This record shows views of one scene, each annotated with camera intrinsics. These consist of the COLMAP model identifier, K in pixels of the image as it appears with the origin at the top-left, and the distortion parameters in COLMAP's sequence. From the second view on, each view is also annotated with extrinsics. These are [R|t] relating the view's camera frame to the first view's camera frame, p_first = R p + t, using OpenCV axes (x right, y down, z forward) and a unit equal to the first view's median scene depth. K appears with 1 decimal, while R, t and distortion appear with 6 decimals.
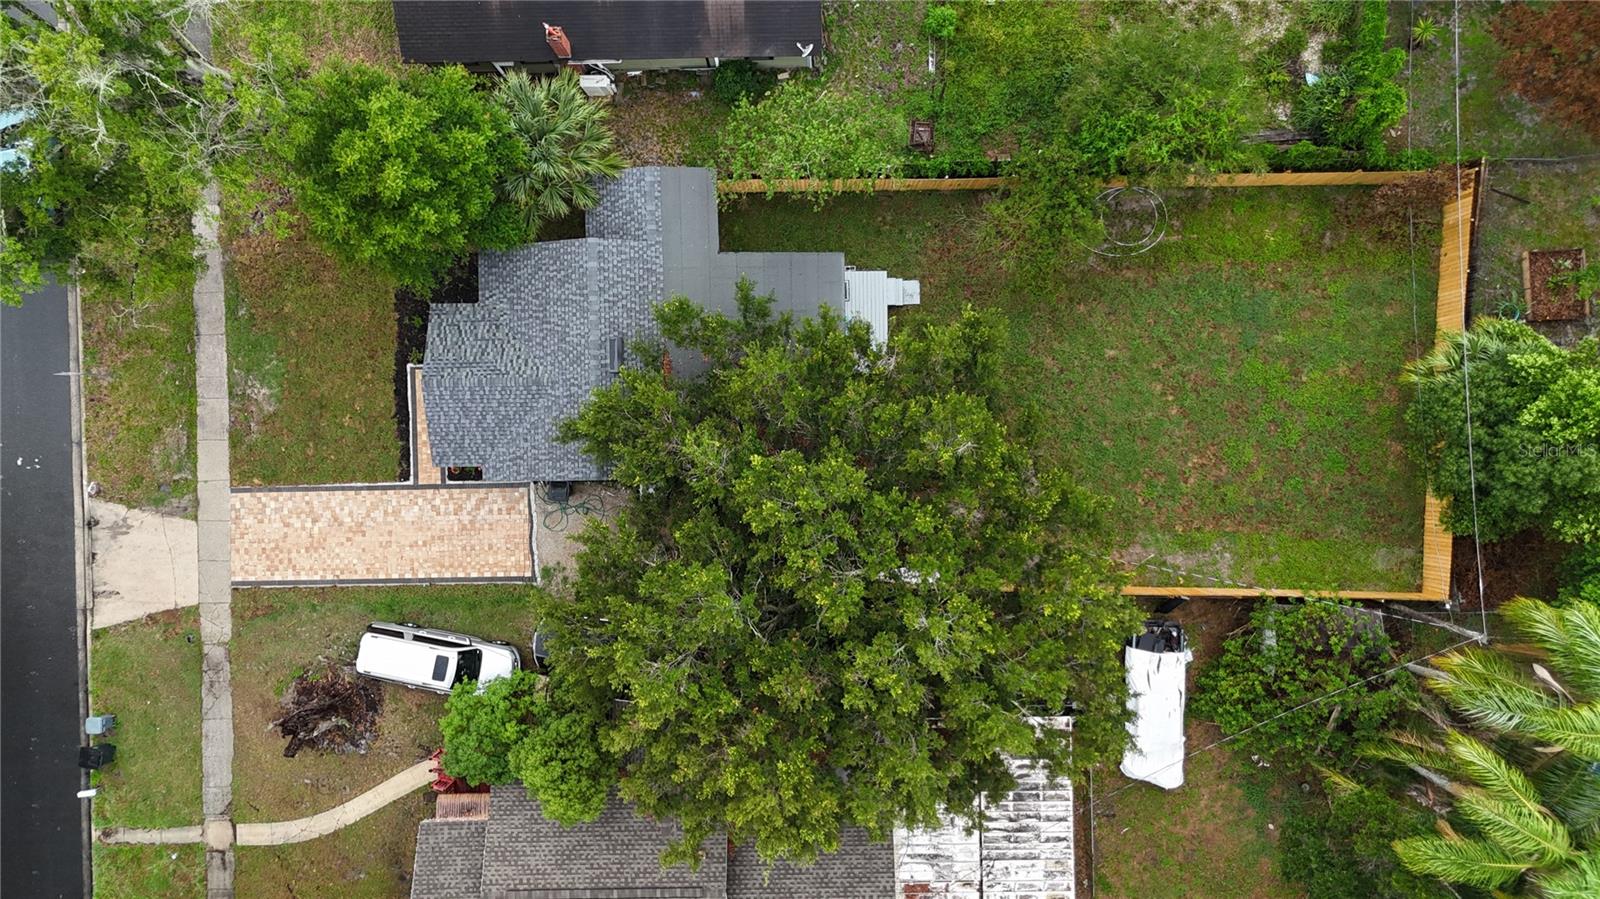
lens RADIAL K [[1173.0, 0, 799.3], [0, 1173.0, 451.8], [0, 0, 1]] dist [0.056792, -0.045815]
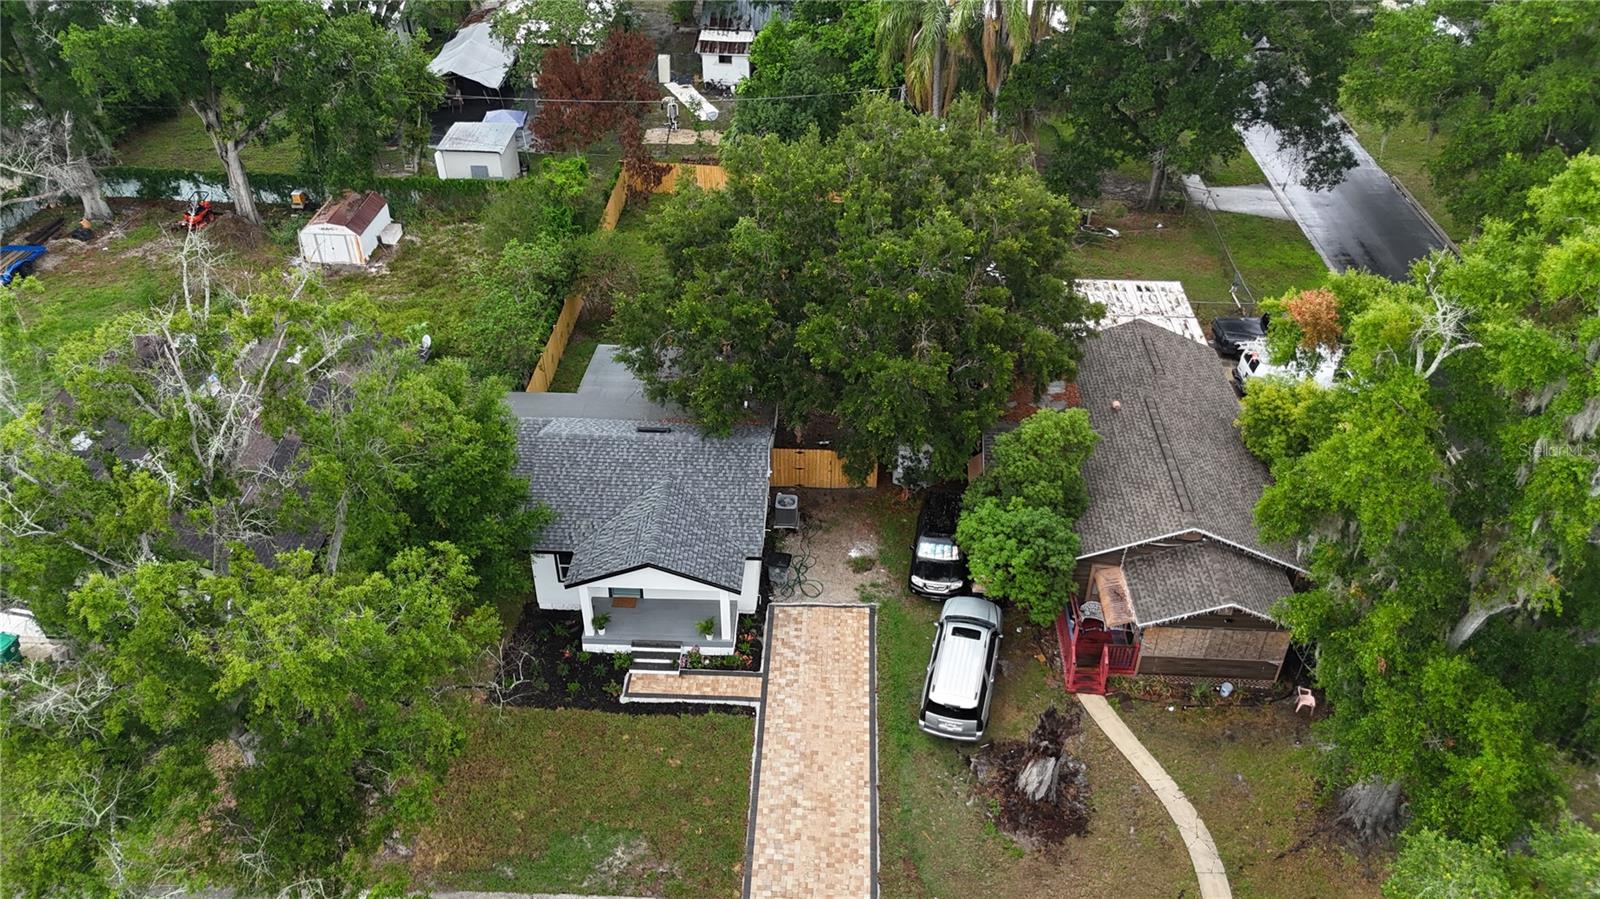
lens RADIAL K [[1173.0, 0, 797.5], [0, 1173.0, 449.5], [0, 0, 1]] dist [0.056792, -0.045815]
pose [[0.064334, -0.583718, 0.809403, -0.908376], [0.997918, 0.033966, -0.054822, 0.095165], [0.004509, 0.811245, 0.584688, 0.351154]]
